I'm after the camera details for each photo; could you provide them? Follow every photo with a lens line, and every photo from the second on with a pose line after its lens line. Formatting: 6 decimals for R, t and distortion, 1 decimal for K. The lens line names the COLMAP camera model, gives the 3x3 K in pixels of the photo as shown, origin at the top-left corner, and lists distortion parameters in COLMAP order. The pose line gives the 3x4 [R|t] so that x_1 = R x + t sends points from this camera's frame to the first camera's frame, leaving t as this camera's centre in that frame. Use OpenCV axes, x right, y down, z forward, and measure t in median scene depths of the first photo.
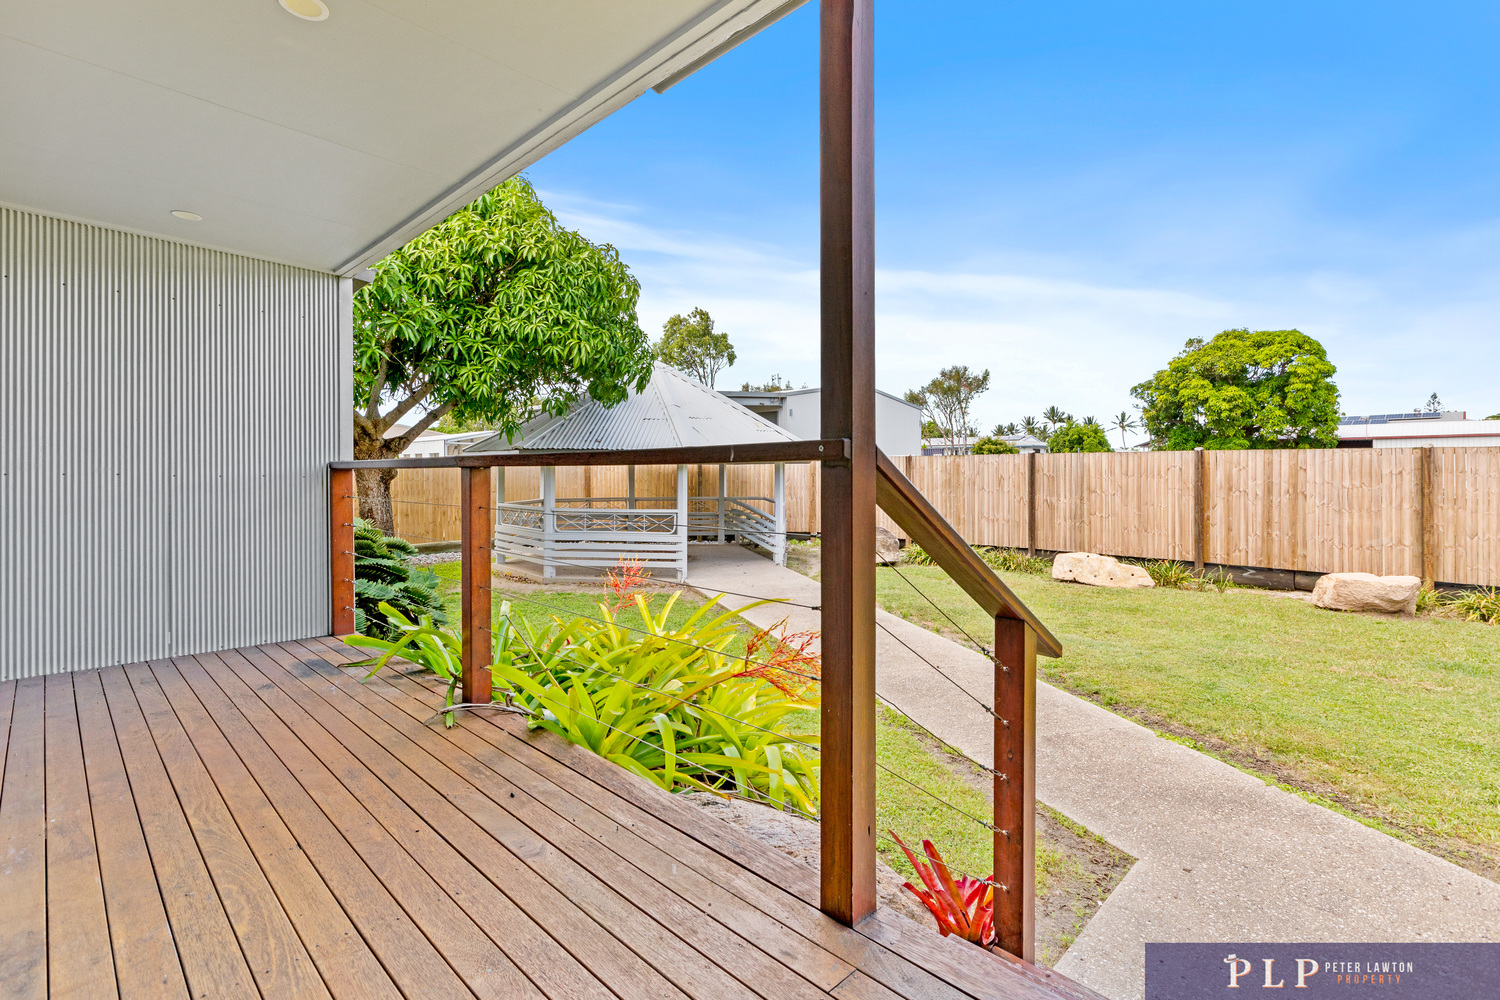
lens RADIAL K [[723.8, 0, 740.0], [0, 723.8, 471.2], [0, 0, 1]] dist [0.000741, -0.000309]
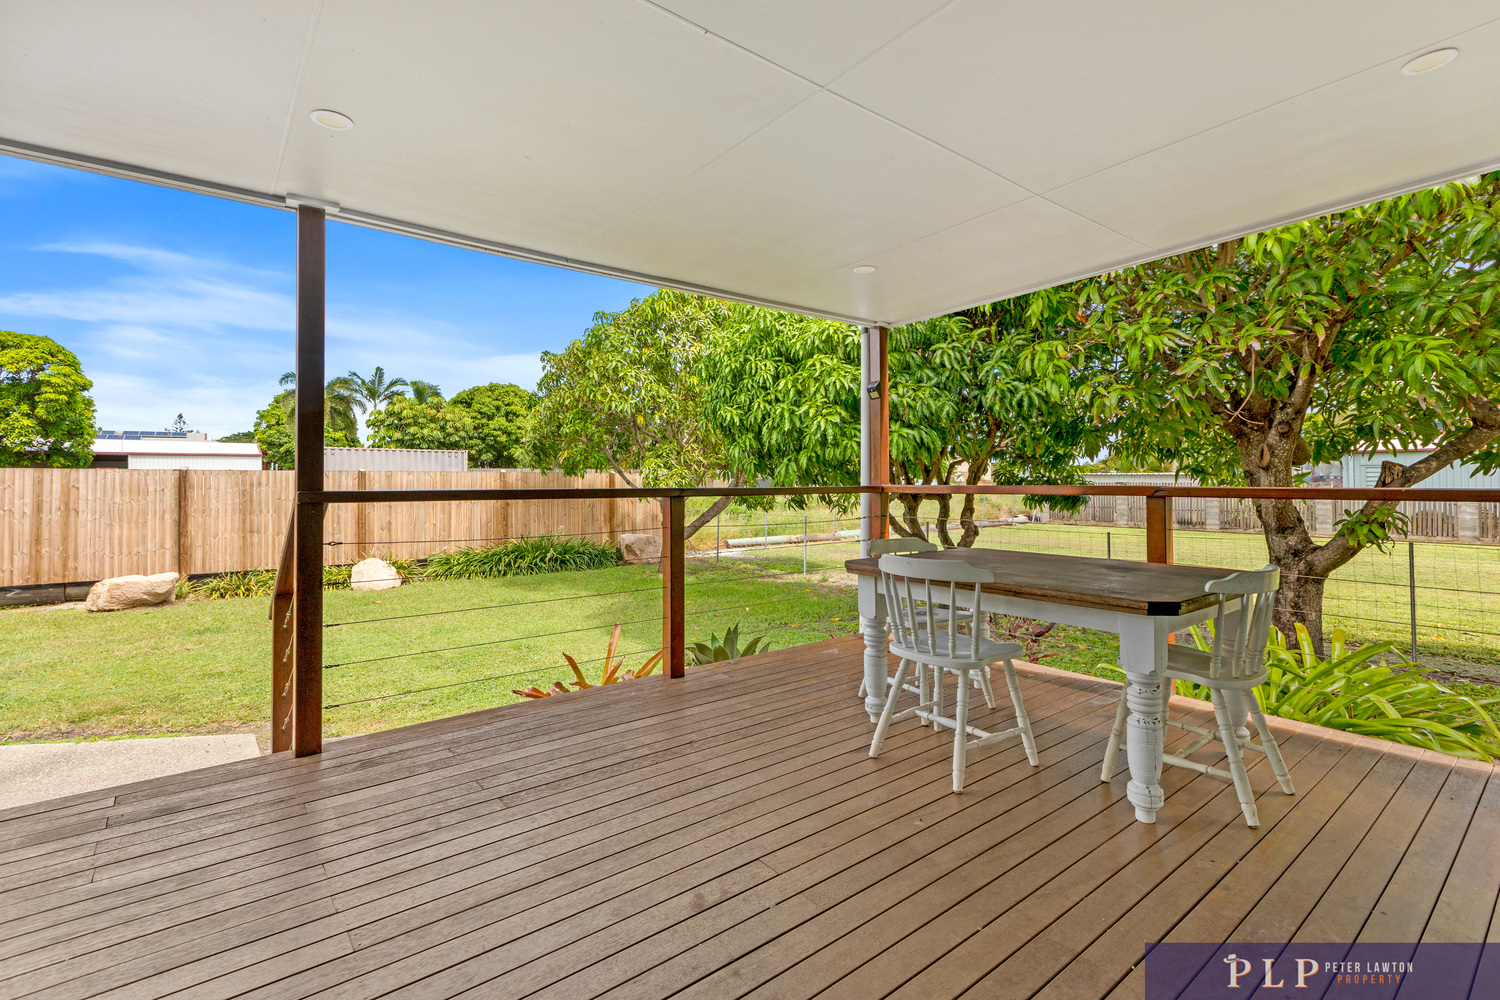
lens RADIAL K [[683.2, 0, 749.3], [0, 683.2, 463.1], [0, 0, 1]] dist [-0.005084, 0.000588]
pose [[0.110530, 0.023830, 0.993587, -0.115457], [0.006078, 0.999678, -0.024652, -0.007768], [-0.993854, 0.008764, 0.110350, -0.105039]]
